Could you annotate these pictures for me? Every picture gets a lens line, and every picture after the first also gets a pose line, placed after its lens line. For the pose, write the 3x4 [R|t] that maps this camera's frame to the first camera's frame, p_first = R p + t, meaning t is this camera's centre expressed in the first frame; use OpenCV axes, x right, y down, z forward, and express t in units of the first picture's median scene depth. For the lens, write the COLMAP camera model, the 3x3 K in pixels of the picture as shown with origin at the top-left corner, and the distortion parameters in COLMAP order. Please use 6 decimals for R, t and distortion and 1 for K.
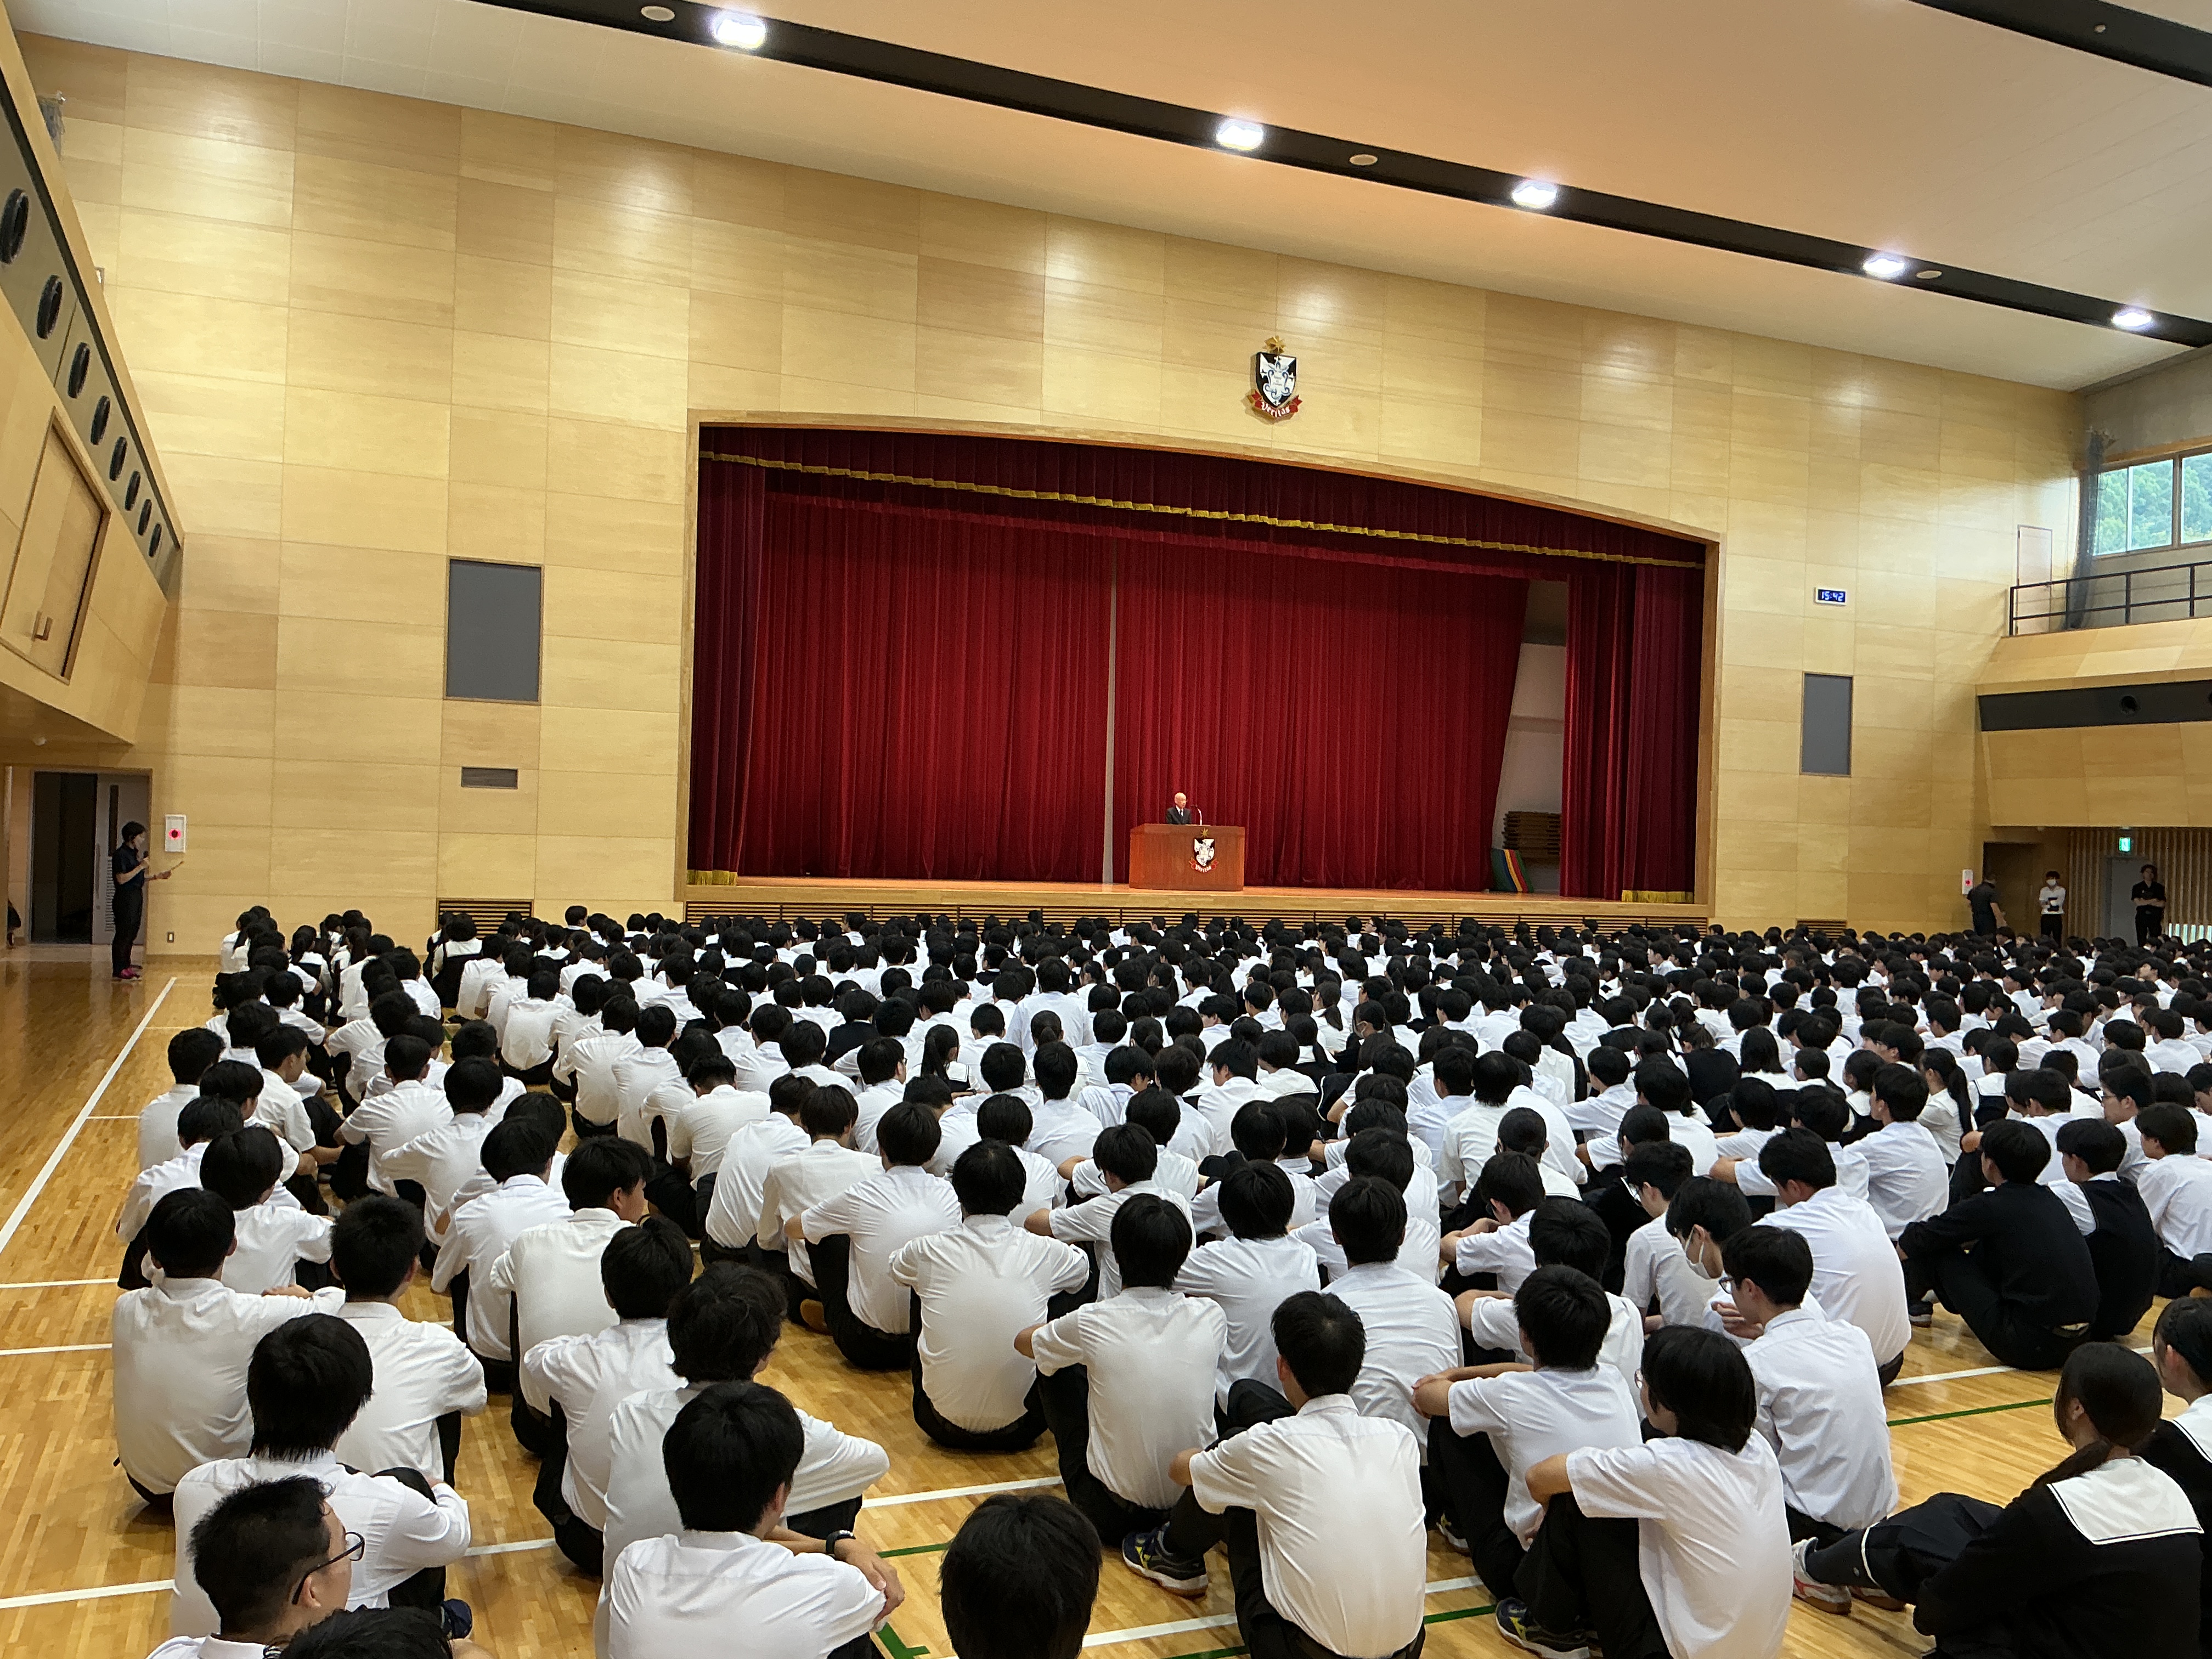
lens RADIAL K [[1847.0, 0, 1106.0], [0, 1847.0, 829.5], [0, 0, 1]] dist [0.109442, -0.226936]
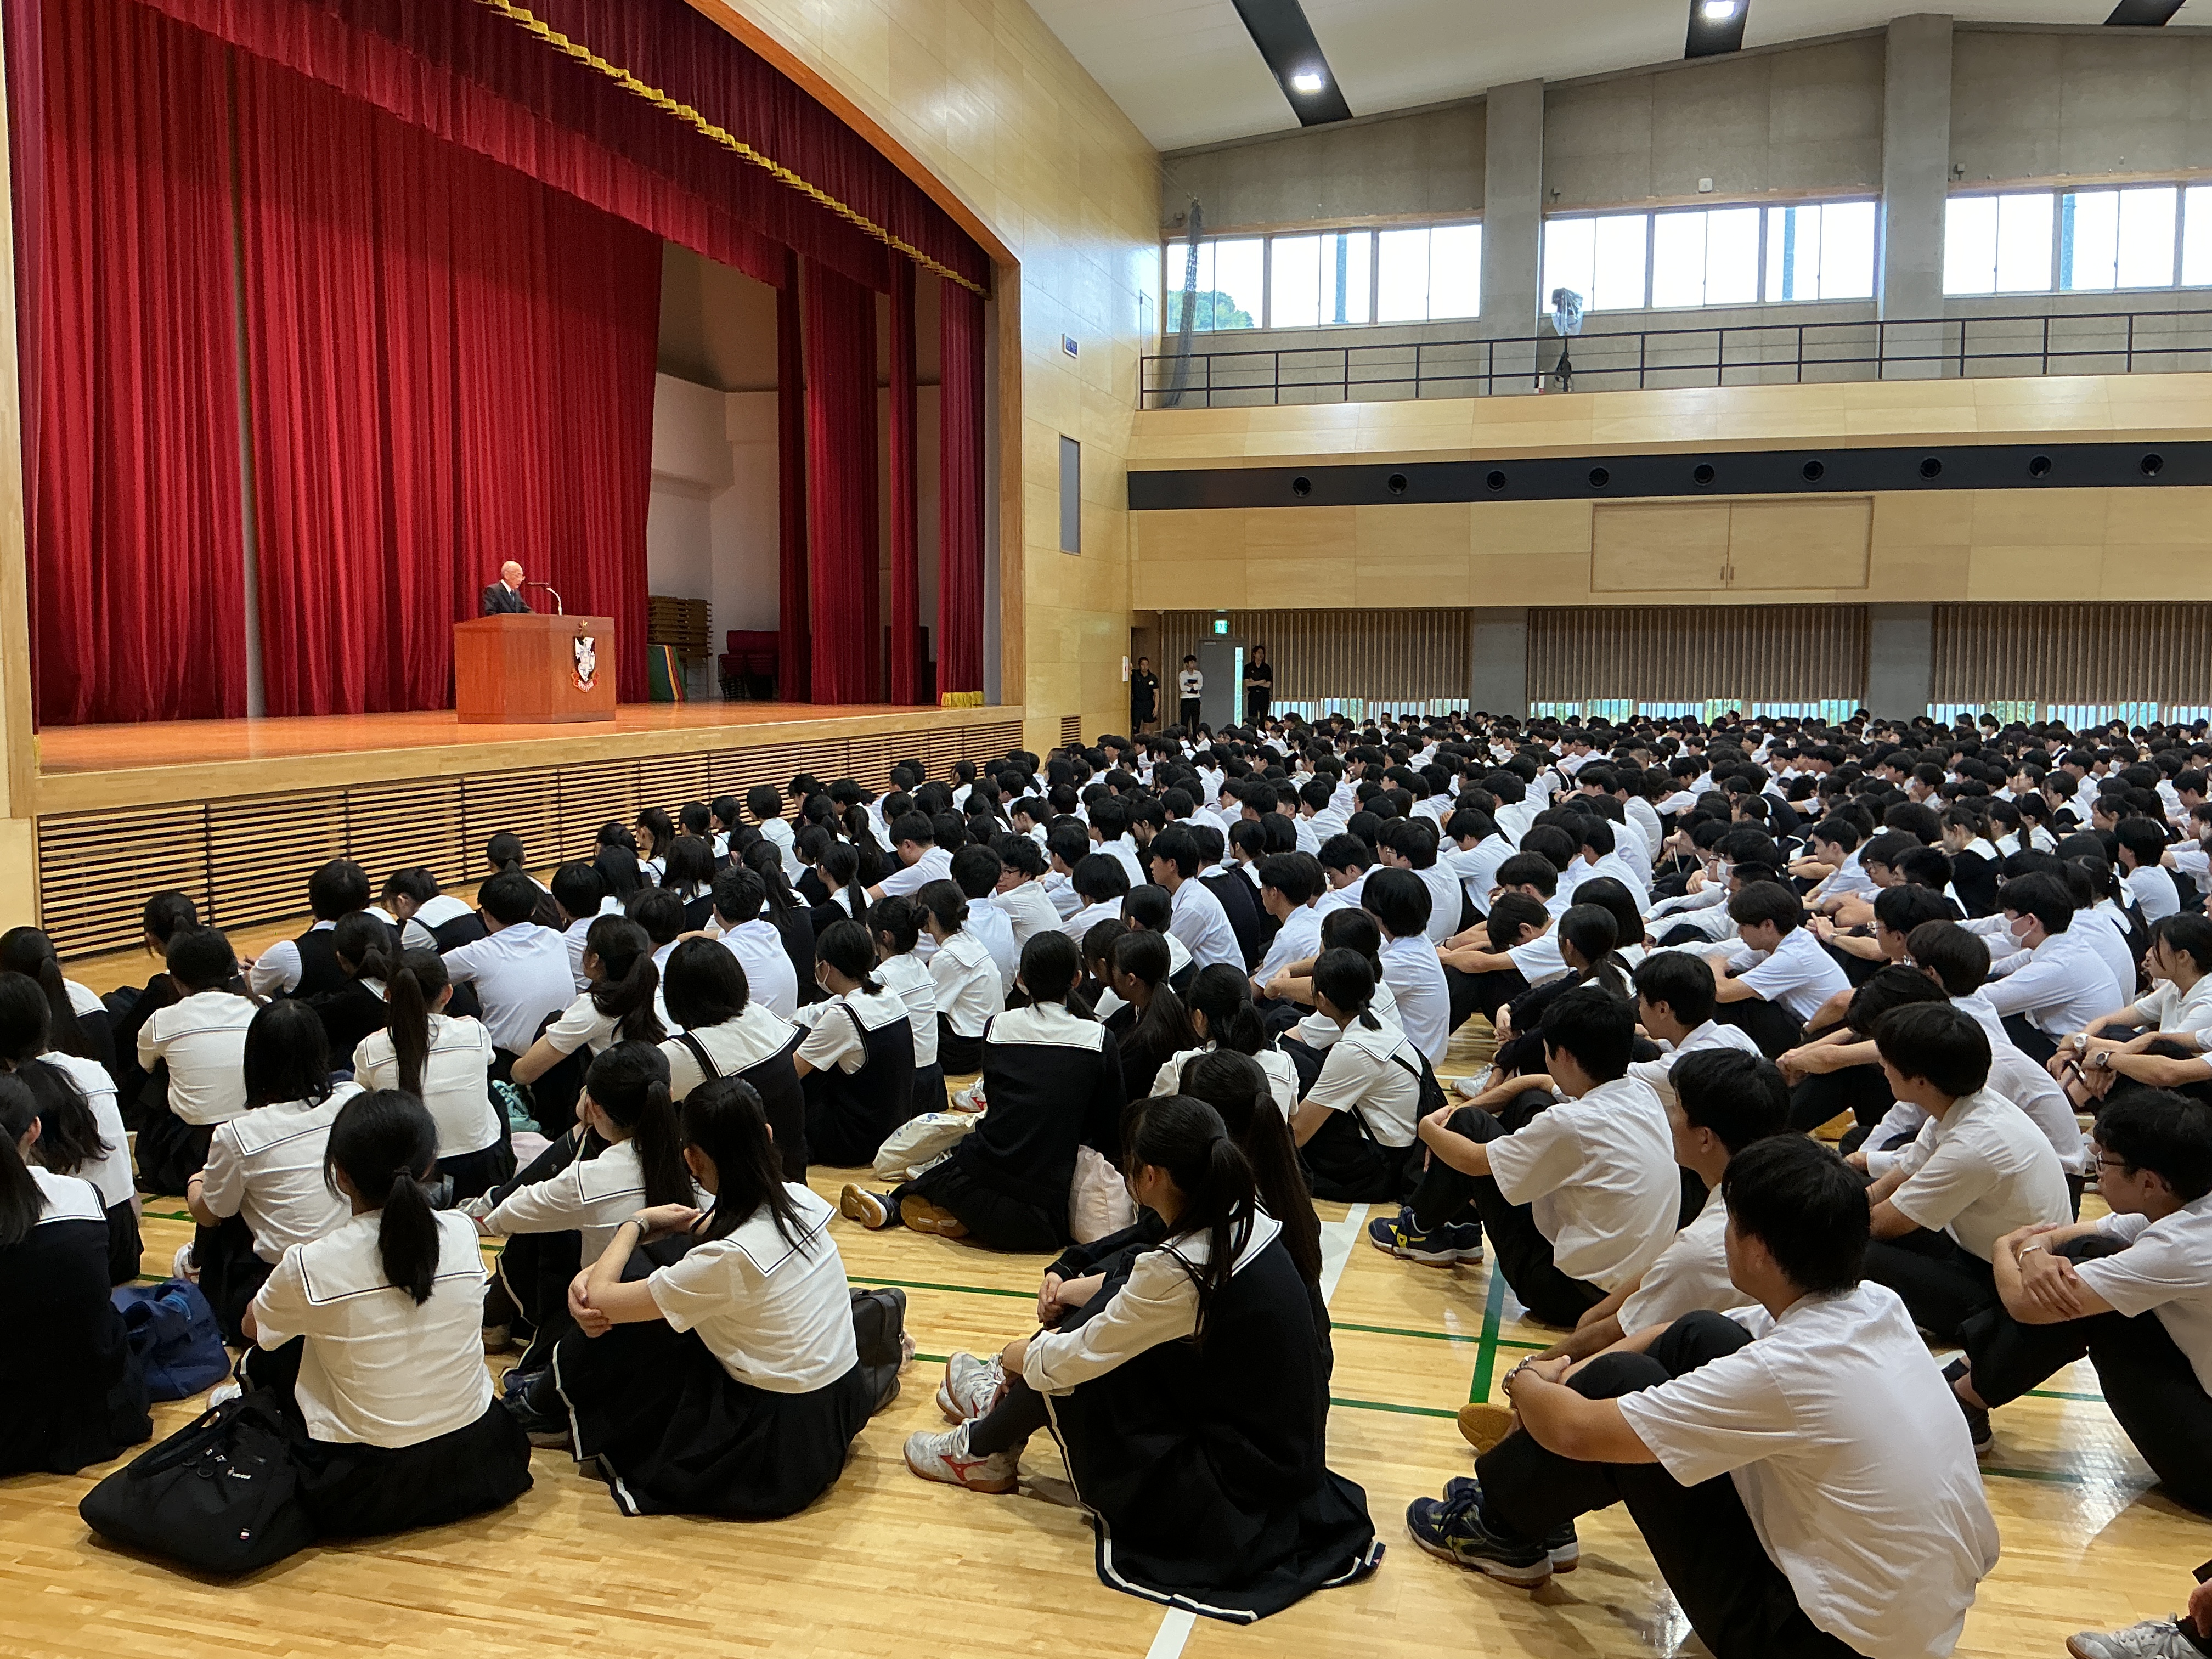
lens RADIAL K [[1847.0, 0, 1106.0], [0, 1847.0, 829.5], [0, 0, 1]] dist [0.109442, -0.226936]
pose [[0.631739, -0.098750, 0.768866, -0.289781], [0.010899, 0.992886, 0.118567, -0.002651], [-0.775105, -0.066523, 0.628321, 0.421810]]
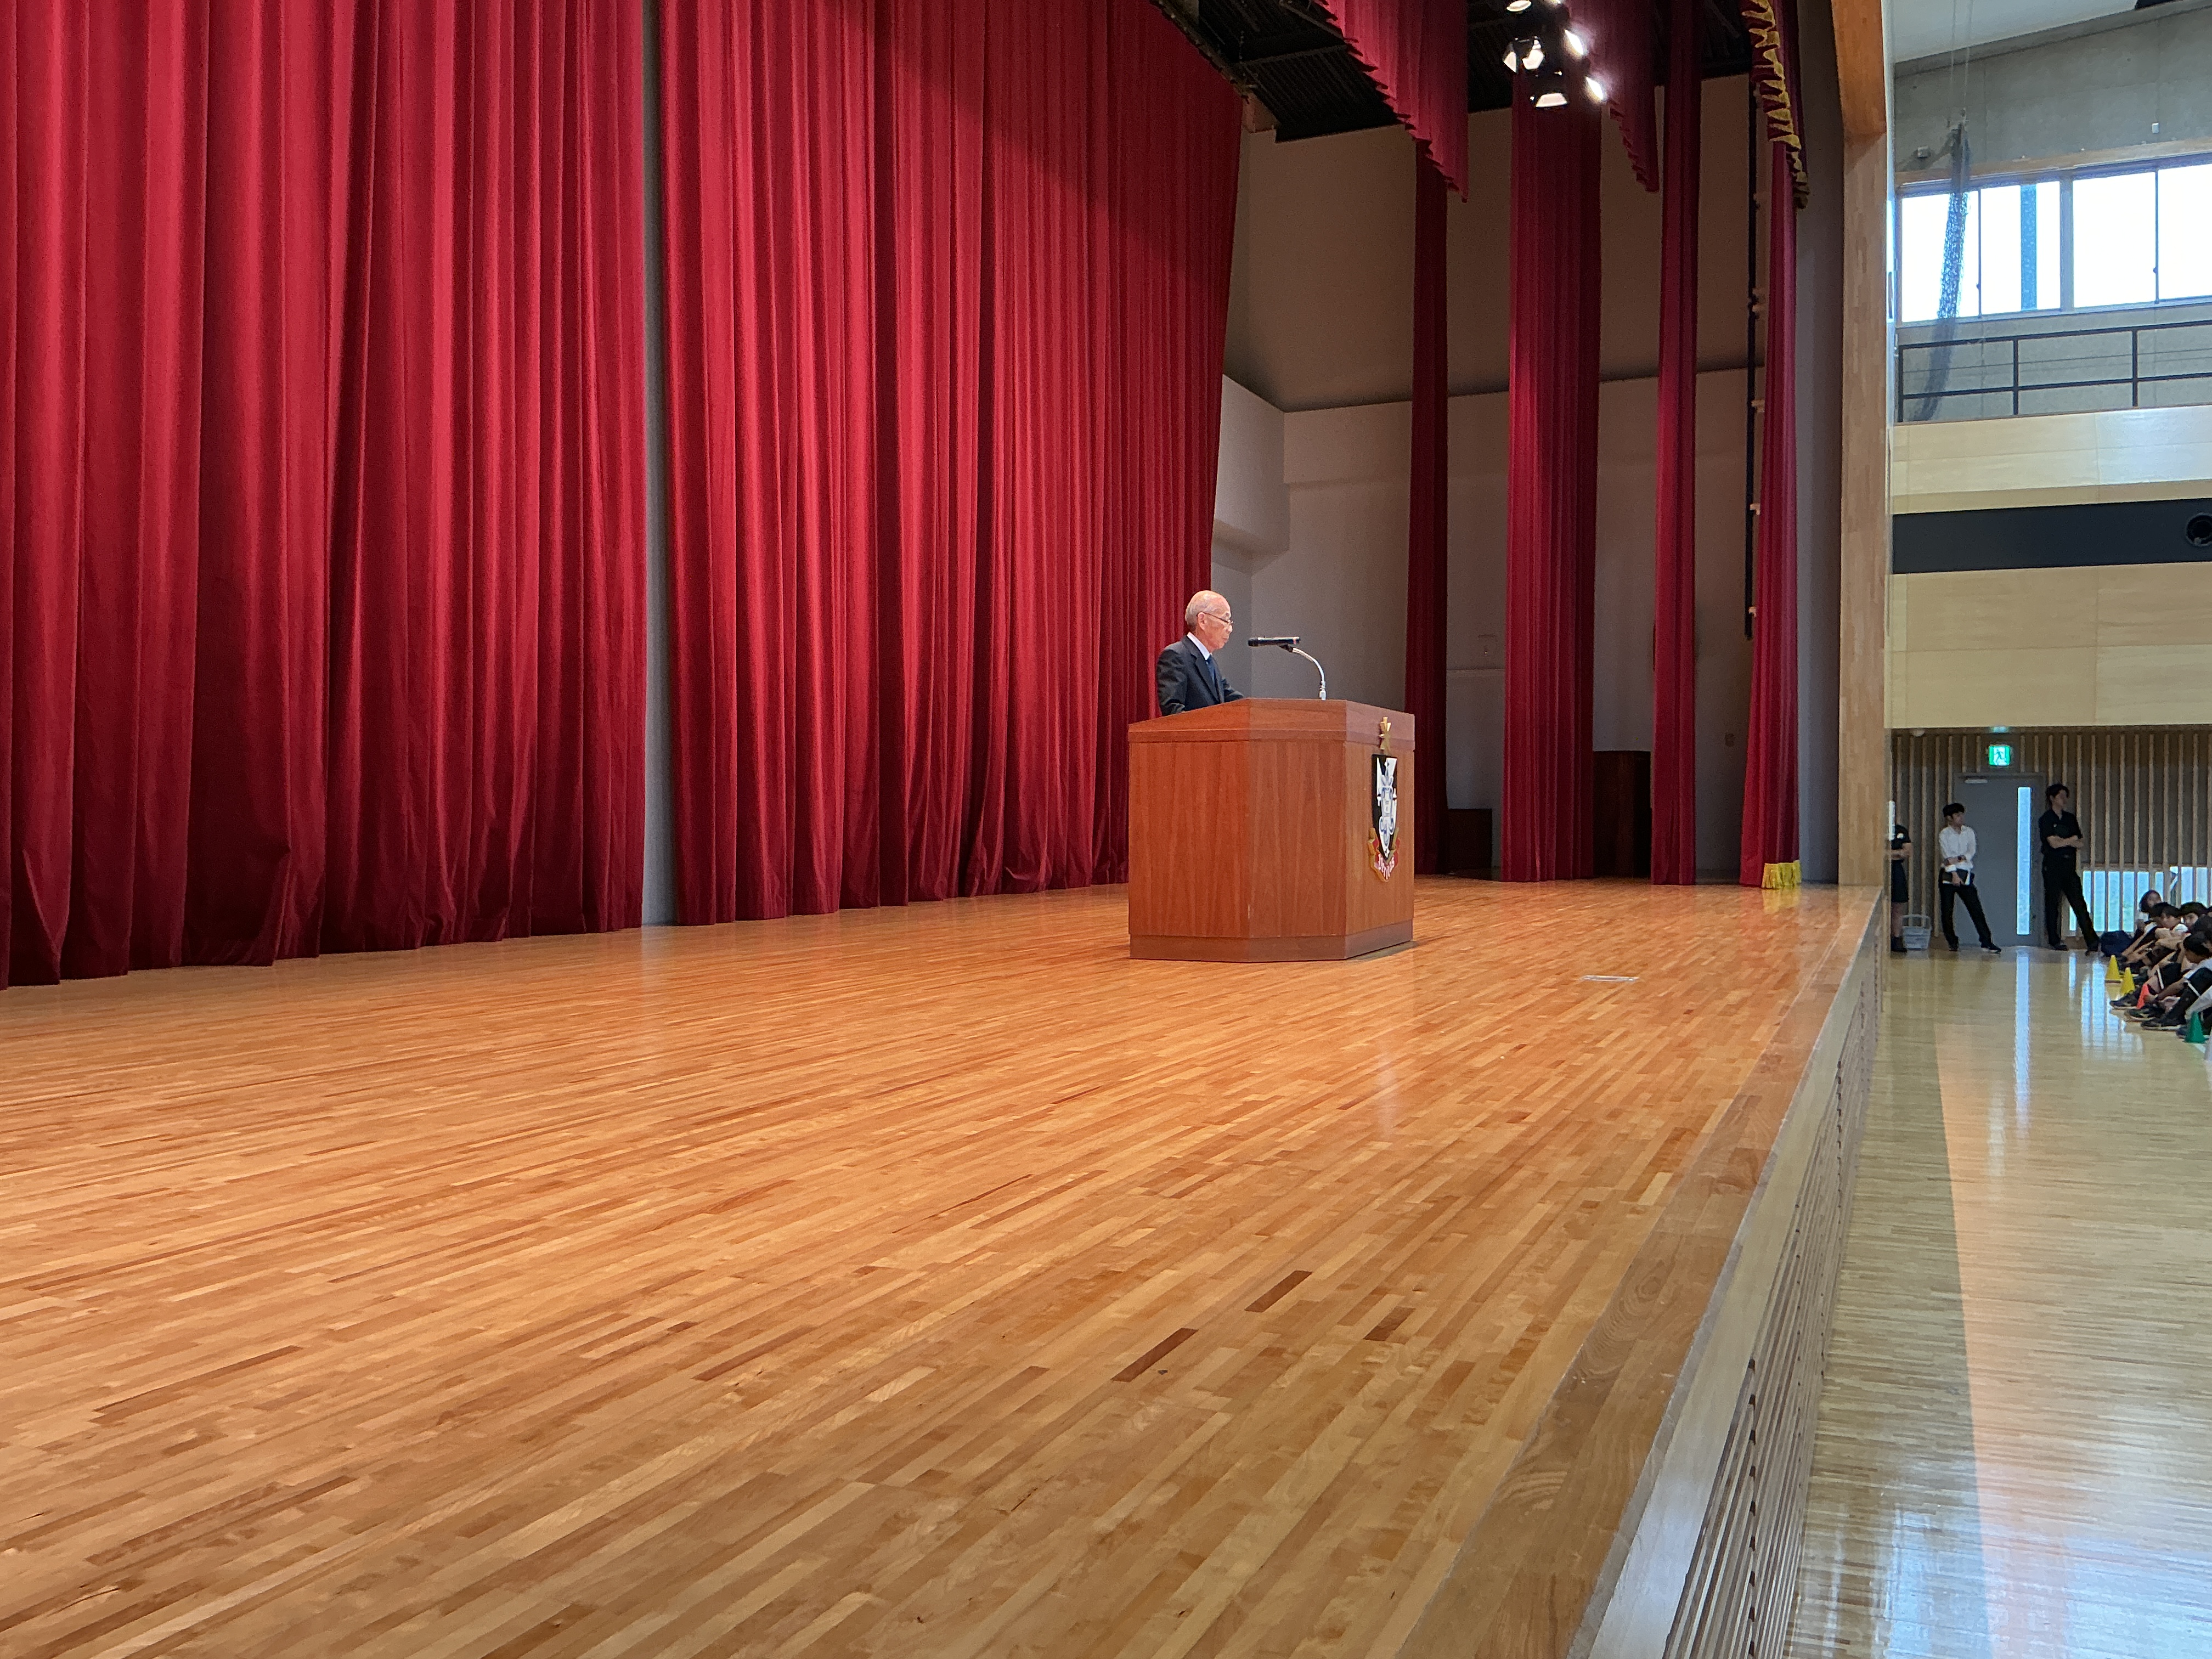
lens RADIAL K [[1847.0, 0, 1106.0], [0, 1847.0, 829.5], [0, 0, 1]] dist [0.109442, -0.226936]
pose [[0.739993, -0.036326, 0.671633, -0.142231], [0.015220, 0.999189, 0.037273, 0.004688], [-0.672443, -0.017360, 0.739946, 0.745228]]
